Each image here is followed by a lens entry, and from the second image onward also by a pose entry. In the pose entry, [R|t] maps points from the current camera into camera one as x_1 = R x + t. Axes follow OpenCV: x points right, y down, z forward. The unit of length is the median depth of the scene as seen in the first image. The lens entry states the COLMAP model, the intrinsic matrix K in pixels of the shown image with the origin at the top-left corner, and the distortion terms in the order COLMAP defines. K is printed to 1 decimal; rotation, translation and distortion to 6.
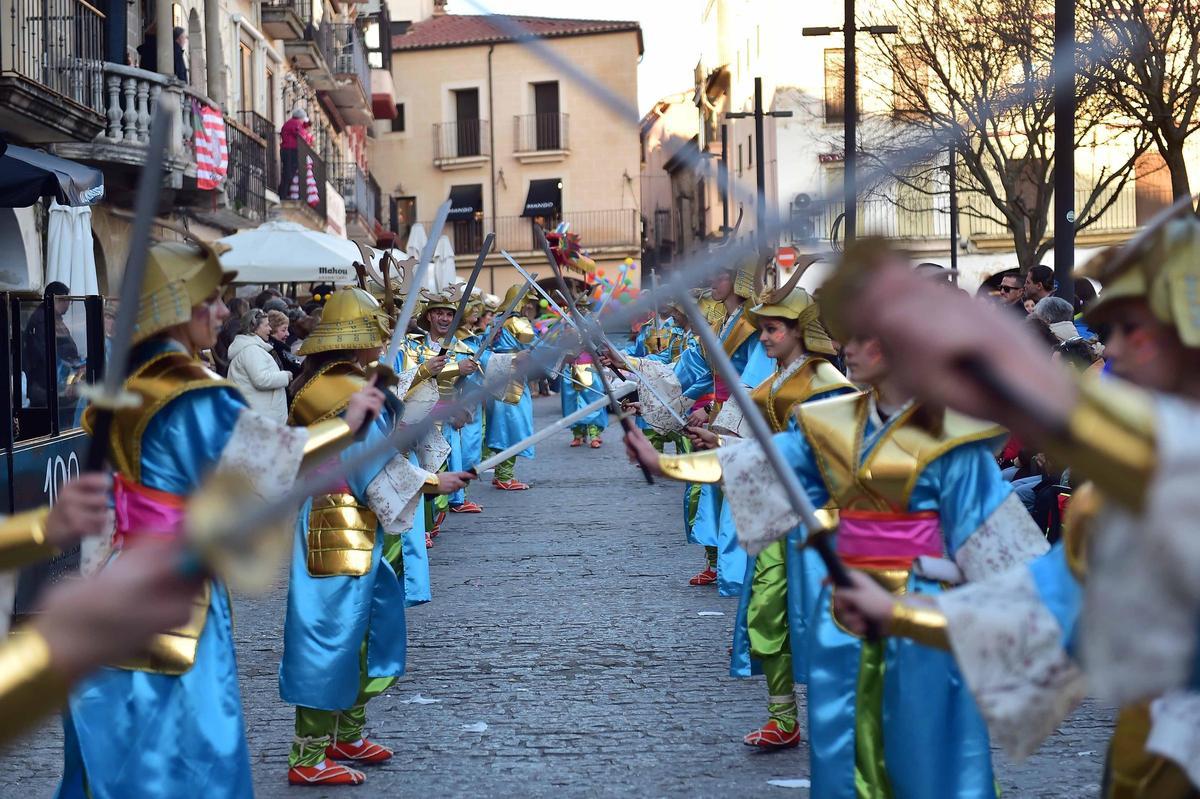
lens RADIAL K [[2446.2, 0, 600.0], [0, 2446.2, 399.5], [0, 0, 1]] dist [0.098119, 0.026360]
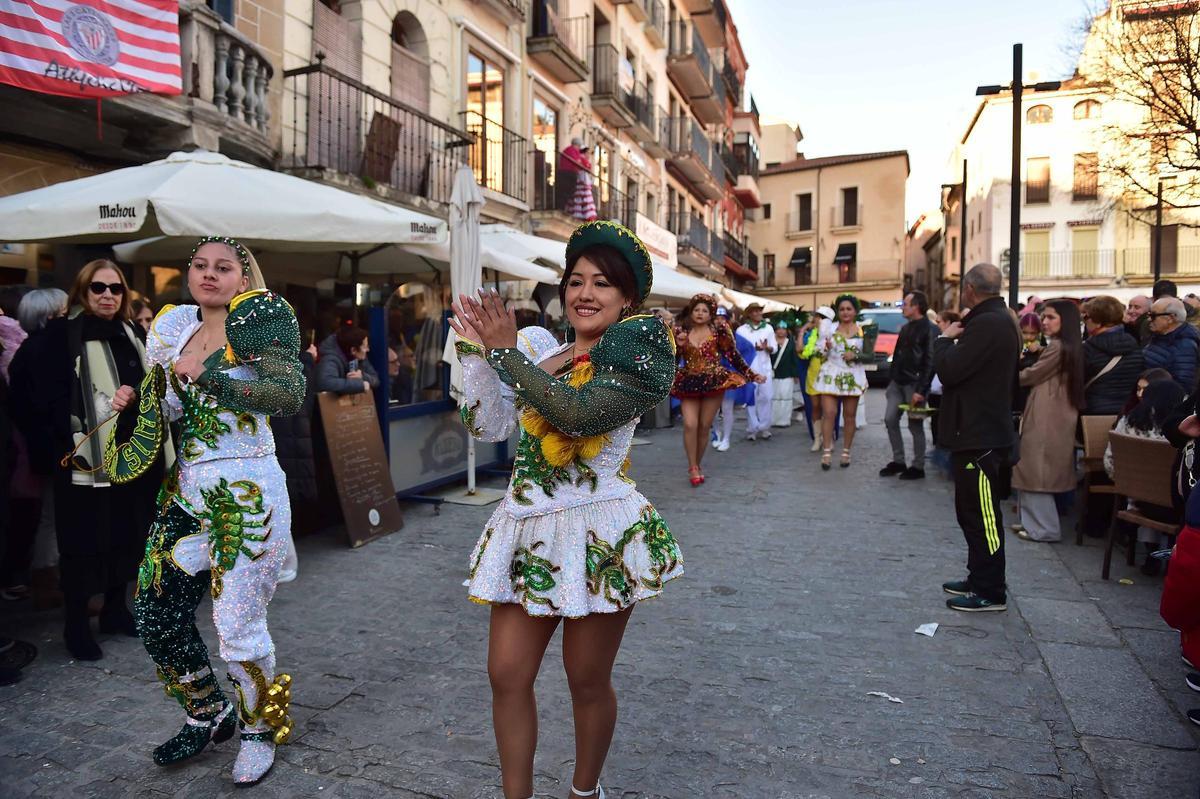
lens RADIAL K [[814.1, 0, 600.0], [0, 814.1, 399.5], [0, 0, 1]] dist [-0.058355, 0.001889]
pose [[0.937380, 0.051556, -0.344470, 0.026739], [-0.029468, 0.997177, 0.069057, -0.020423], [0.347058, -0.054582, 0.936254, 0.625863]]
